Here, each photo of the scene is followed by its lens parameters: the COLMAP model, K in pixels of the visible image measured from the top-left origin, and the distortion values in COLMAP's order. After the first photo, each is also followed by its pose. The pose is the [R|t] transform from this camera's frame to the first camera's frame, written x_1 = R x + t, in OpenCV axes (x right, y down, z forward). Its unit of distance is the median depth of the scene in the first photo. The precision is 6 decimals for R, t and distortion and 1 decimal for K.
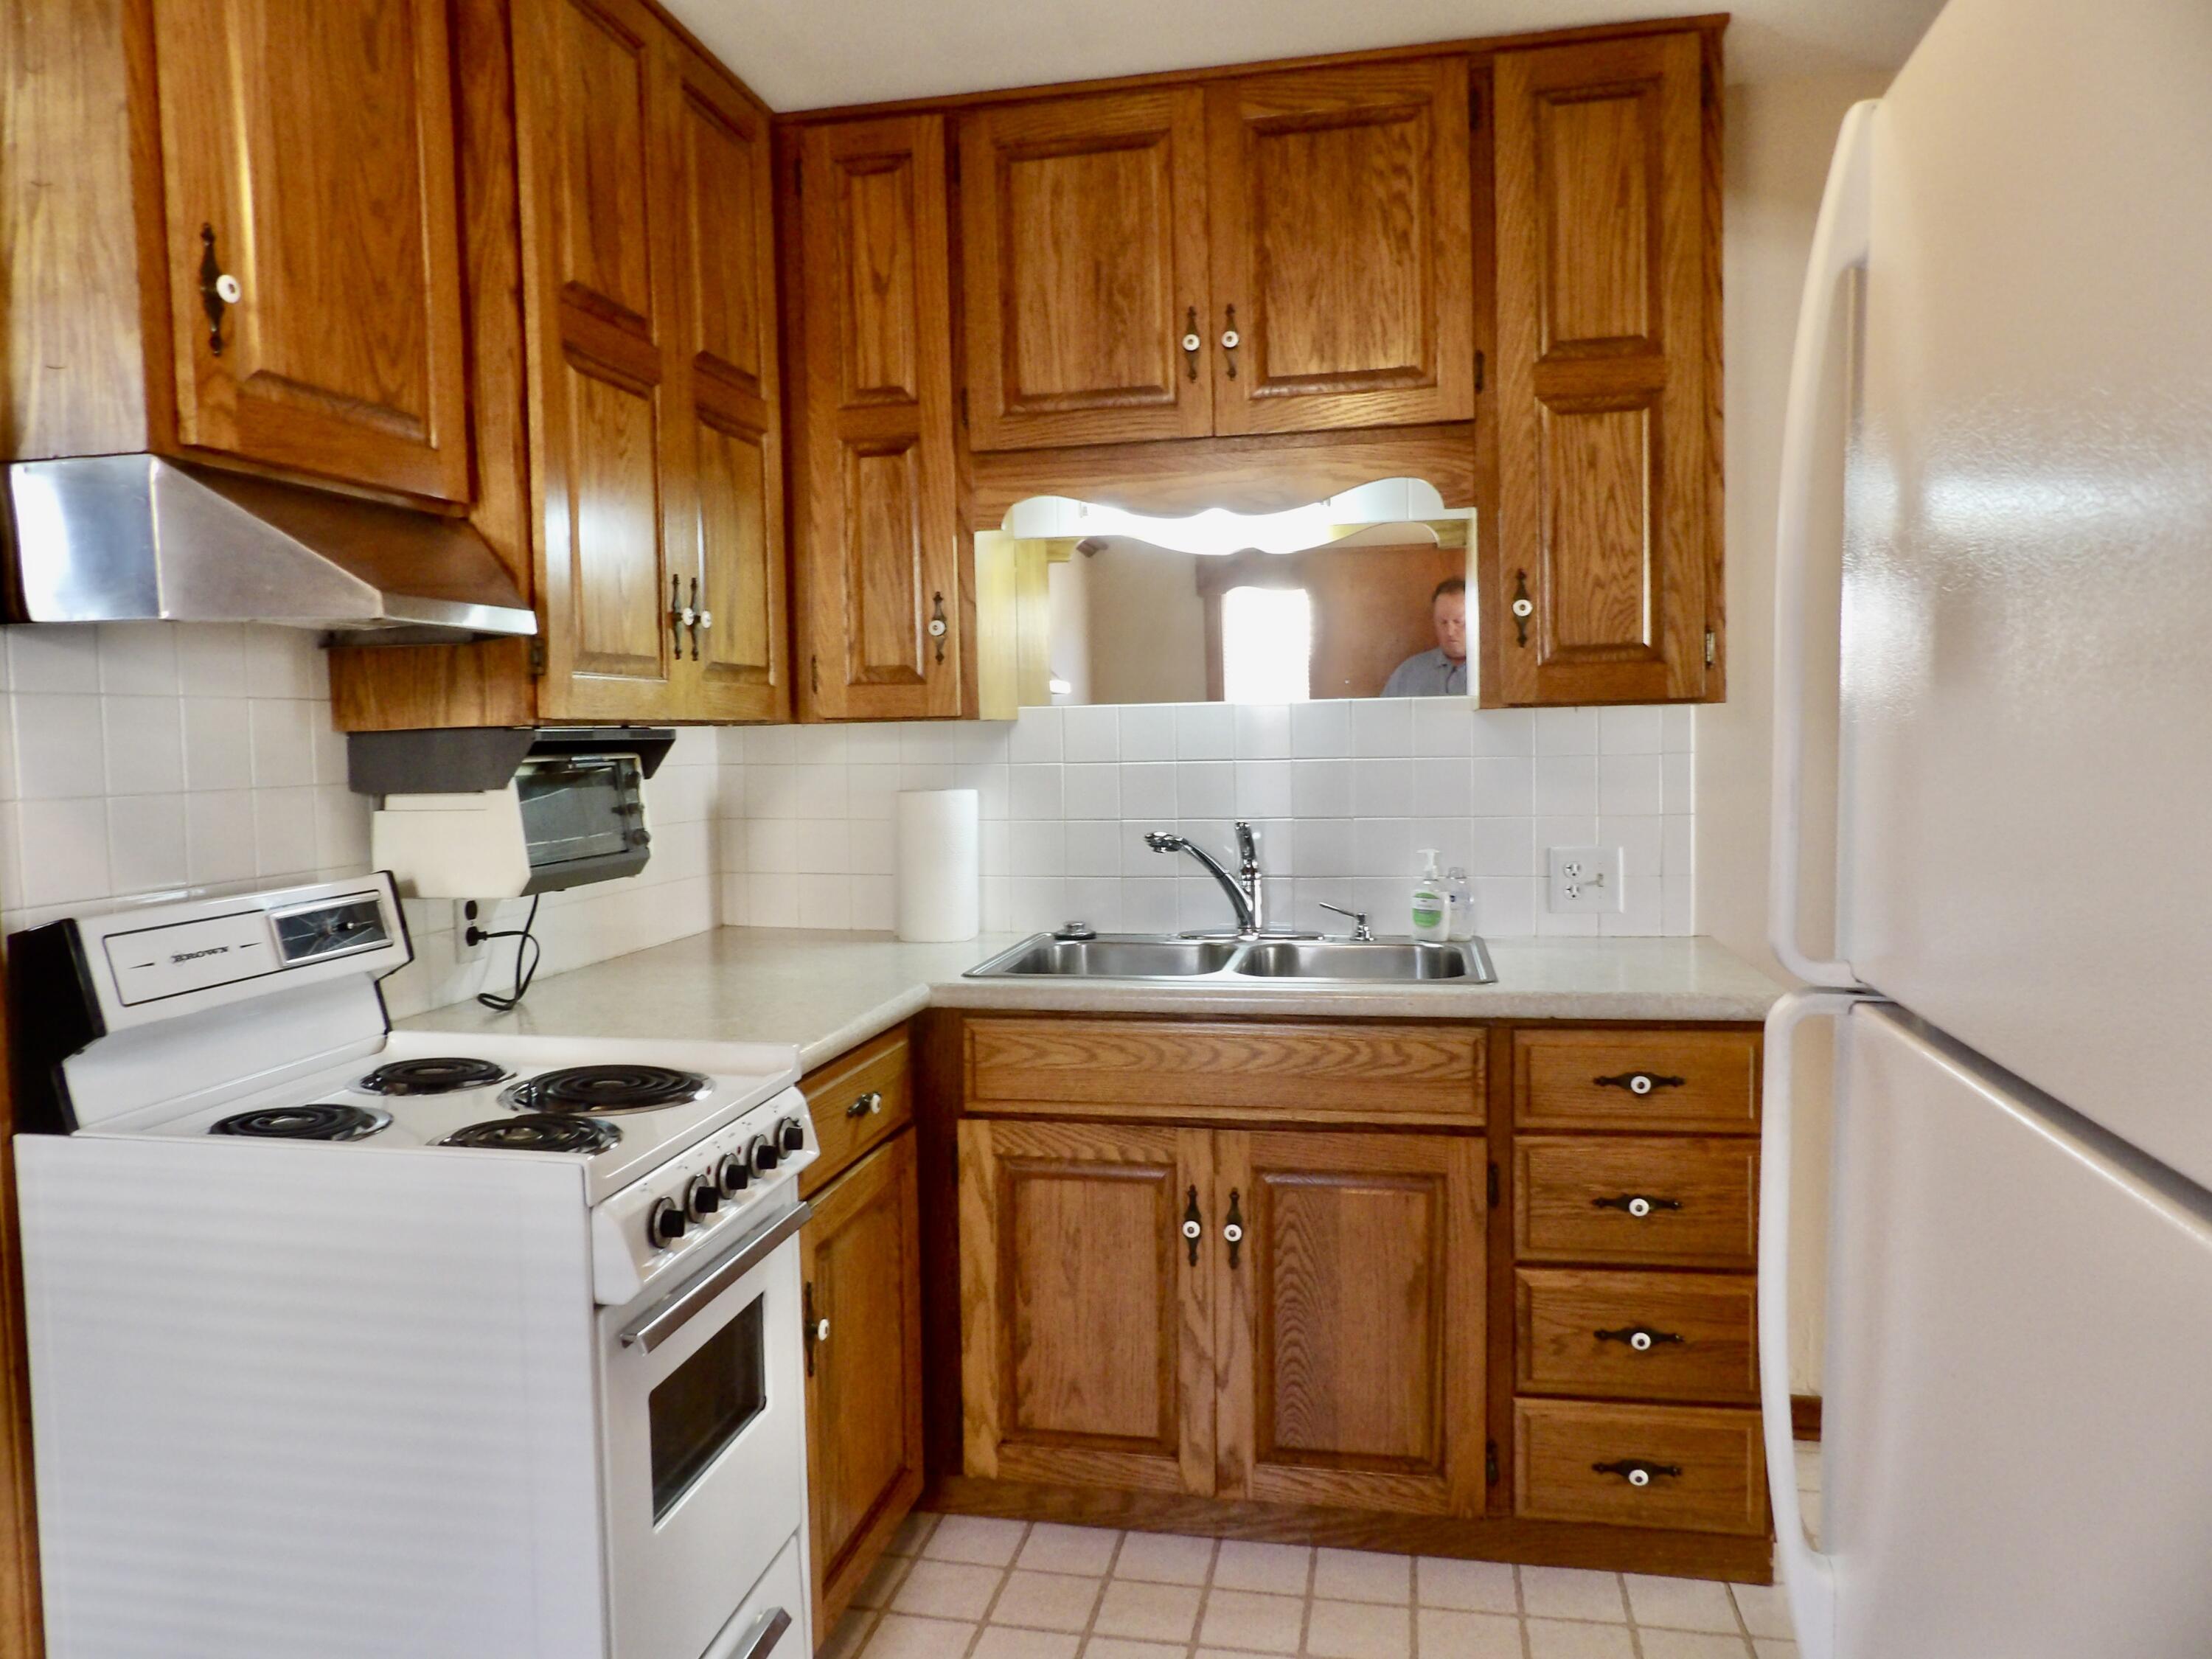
lens RADIAL K [[1575.4, 0, 1101.1], [0, 1575.4, 824.2], [0, 0, 1]] dist [-0.041698, 0.047042]
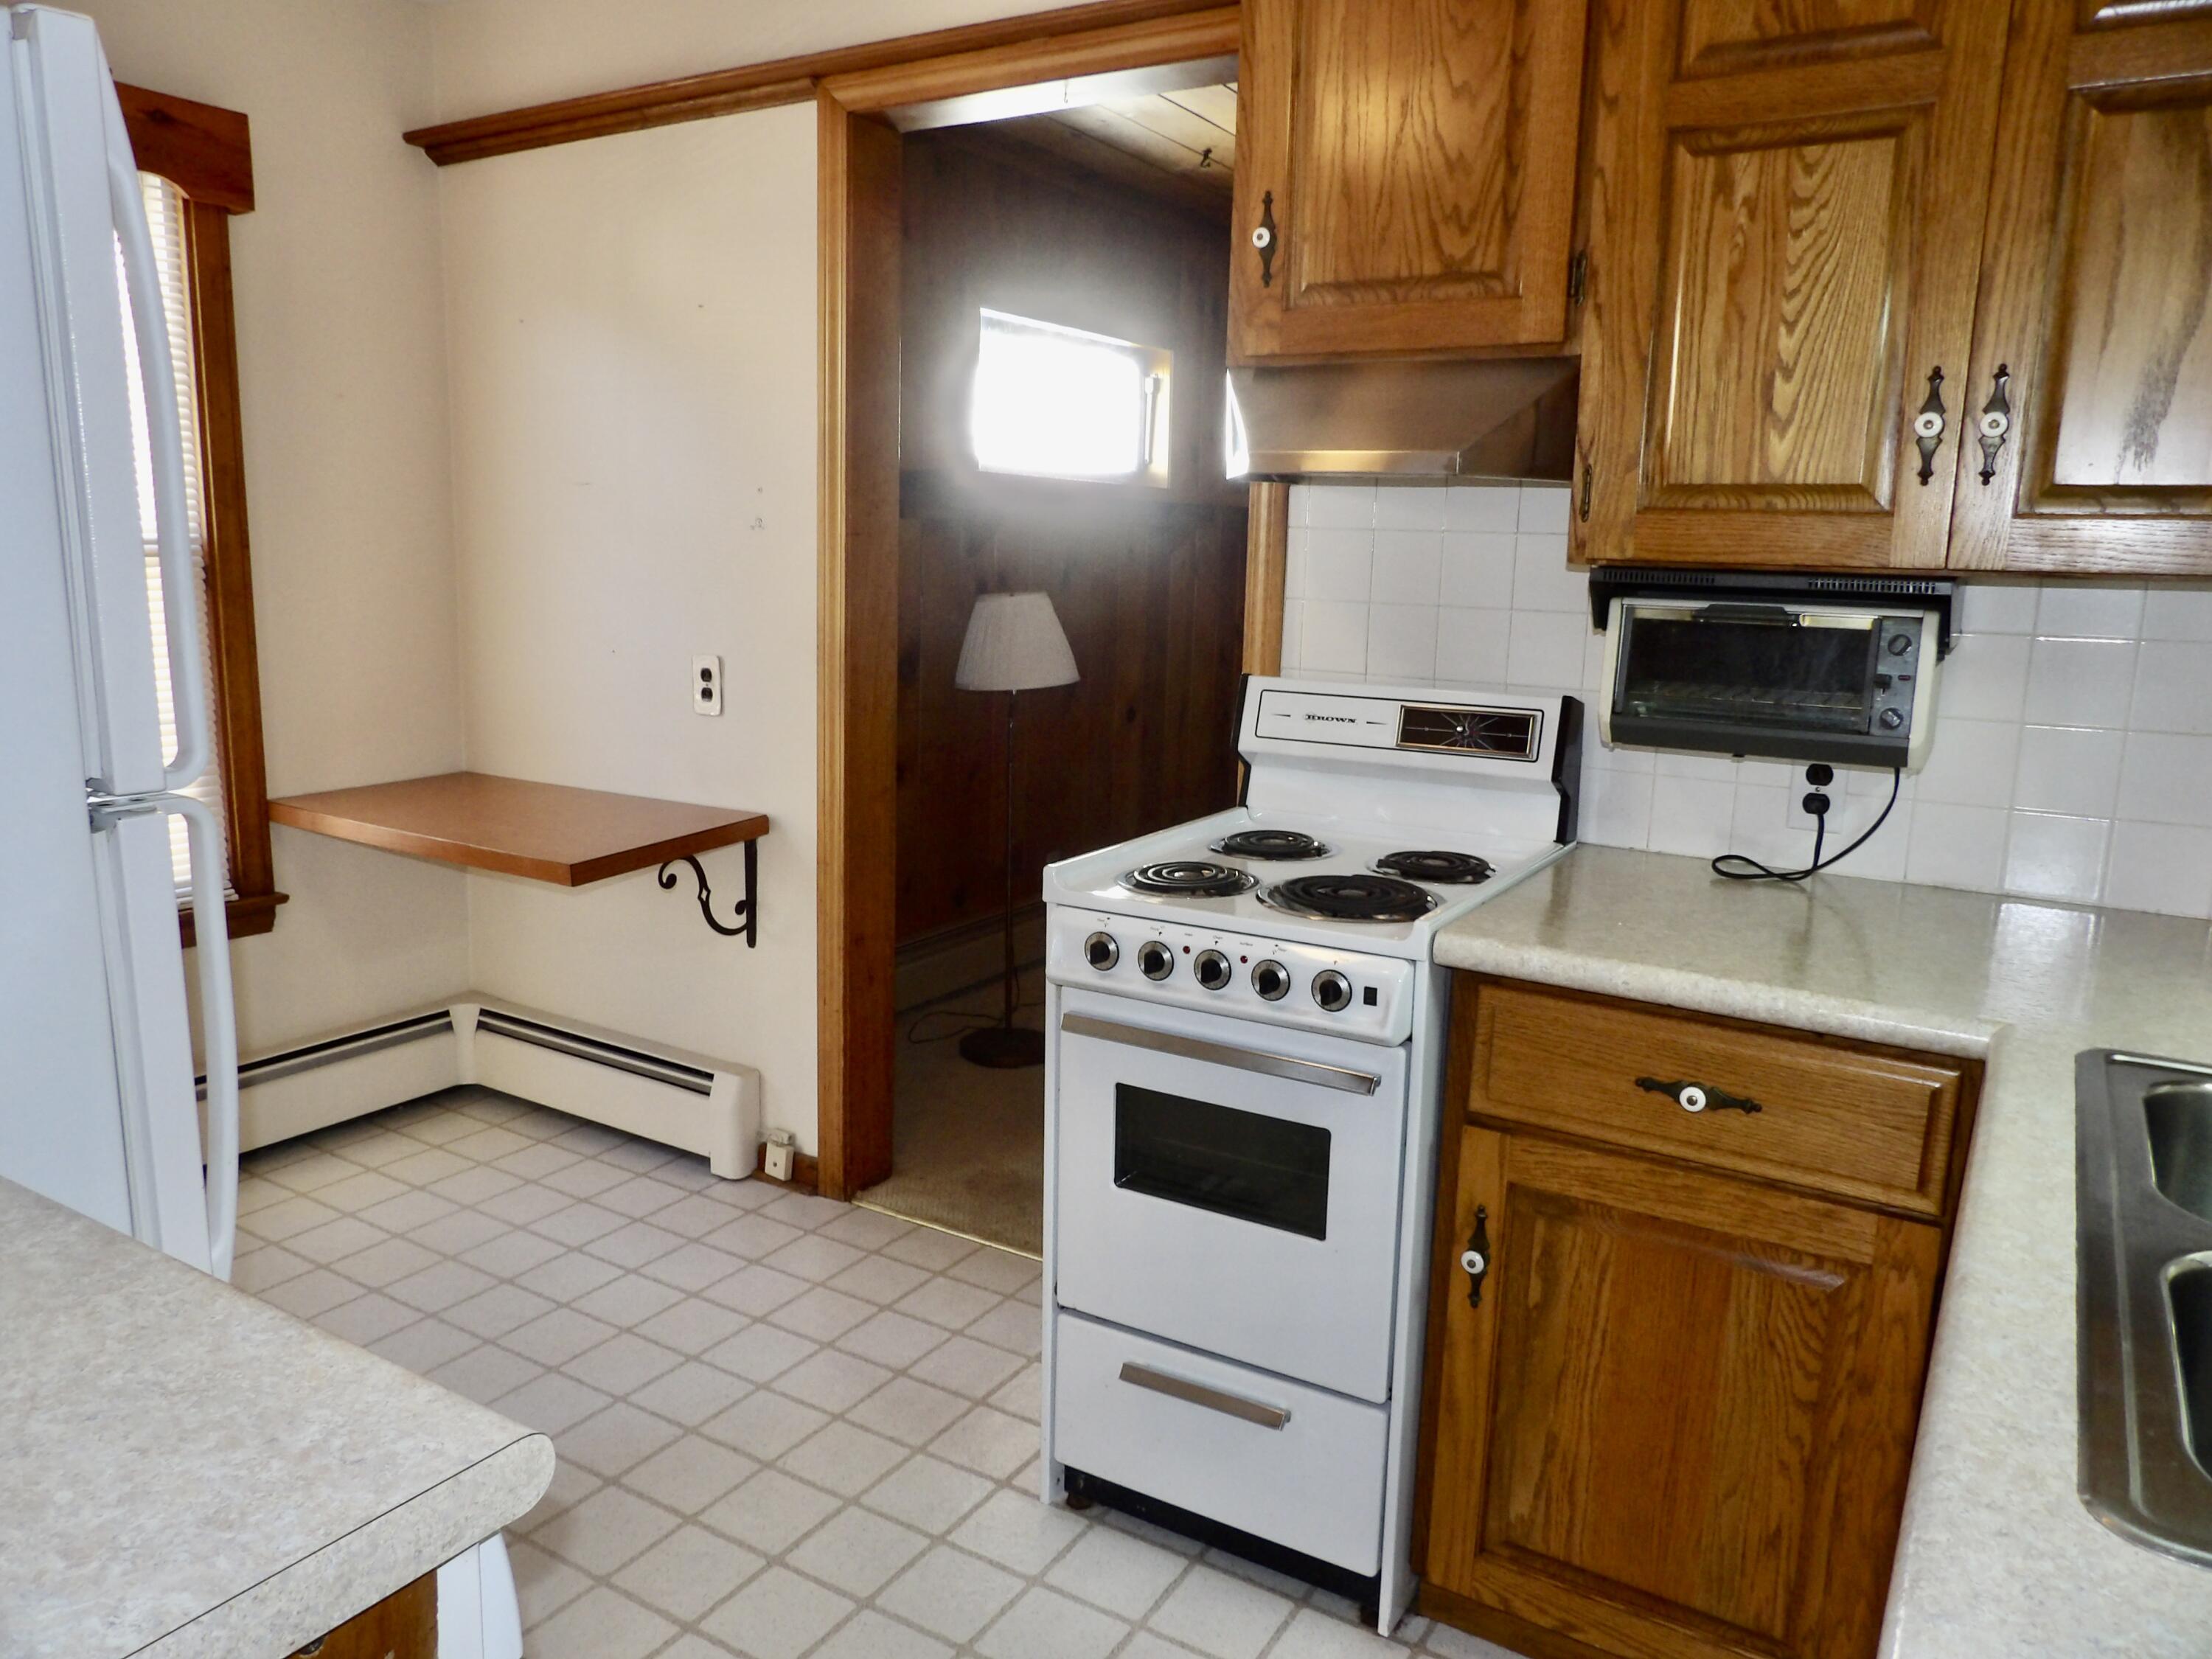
lens RADIAL K [[1575.4, 0, 1101.1], [0, 1575.4, 824.2], [0, 0, 1]] dist [-0.041698, 0.047042]
pose [[-0.346612, 0.183593, -0.919866, 0.640778], [-0.069728, 0.972902, 0.220453, -0.096197], [0.935413, 0.140552, -0.324418, 1.019976]]
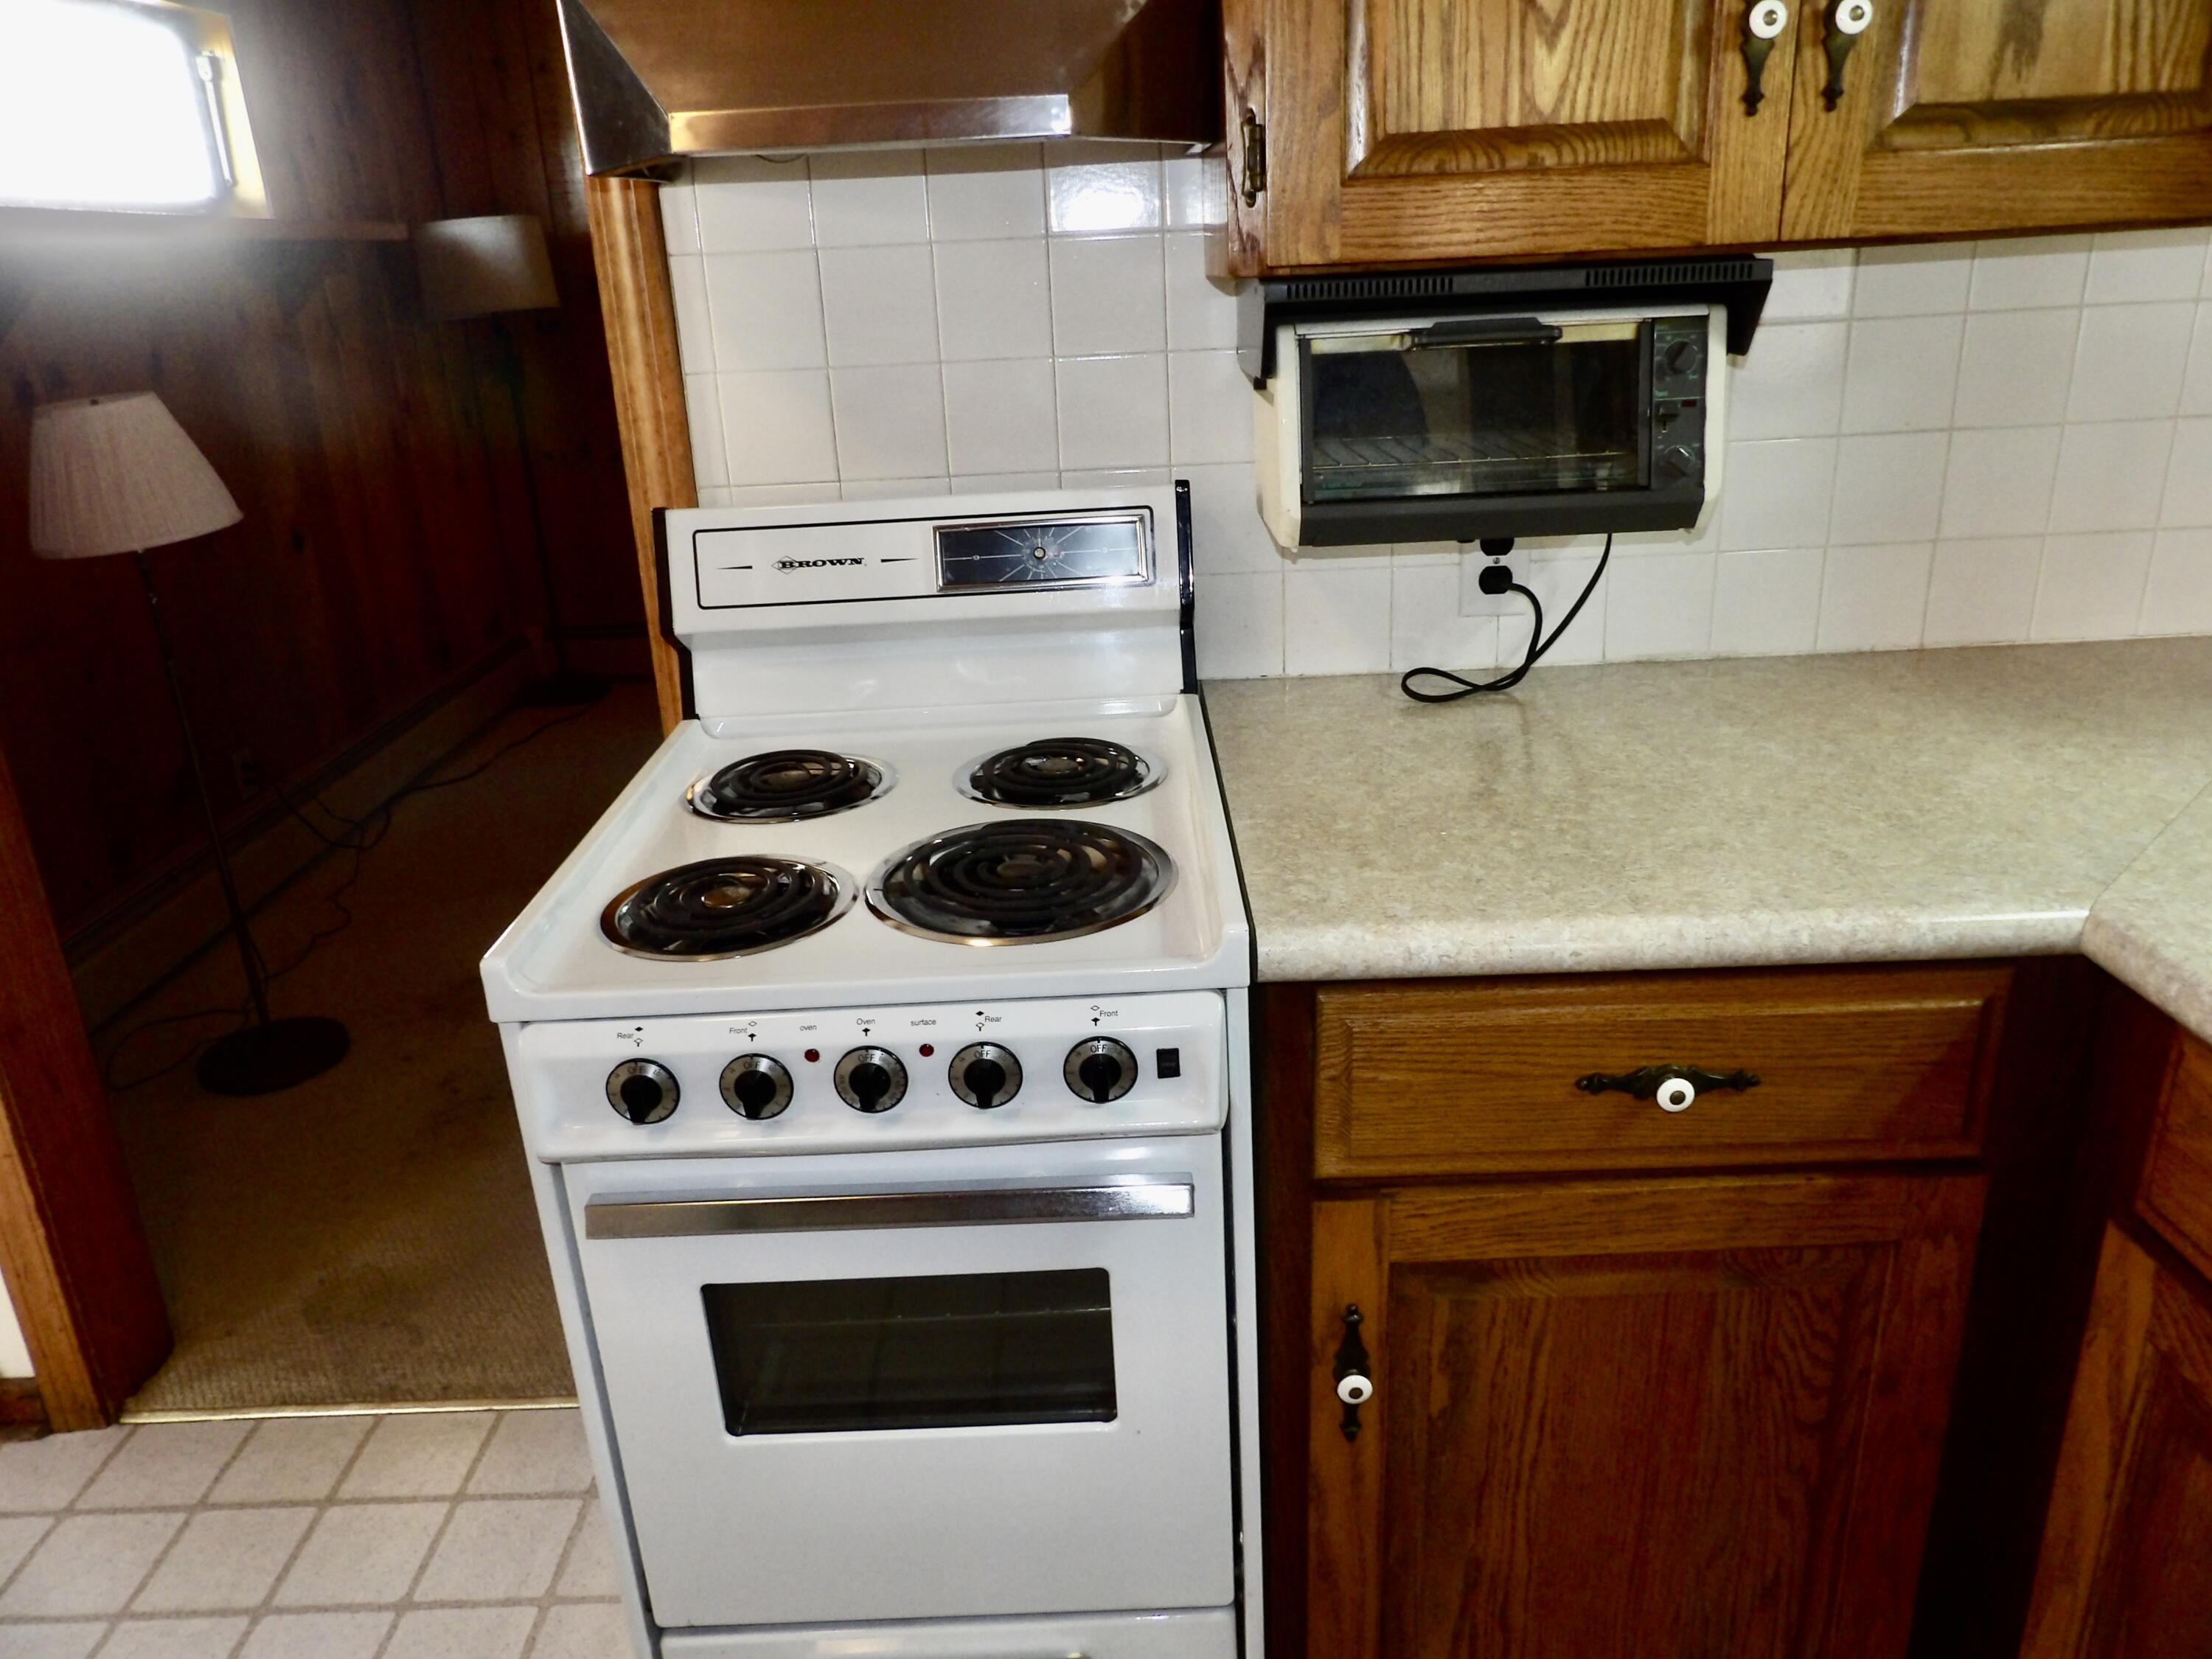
lens RADIAL K [[1575.4, 0, 1101.1], [0, 1575.4, 824.2], [0, 0, 1]] dist [-0.041698, 0.047042]
pose [[0.193475, 0.353470, -0.915219, 0.254841], [-0.012607, 0.933664, 0.357929, -0.078982], [0.981024, -0.057712, 0.185097, 0.784817]]
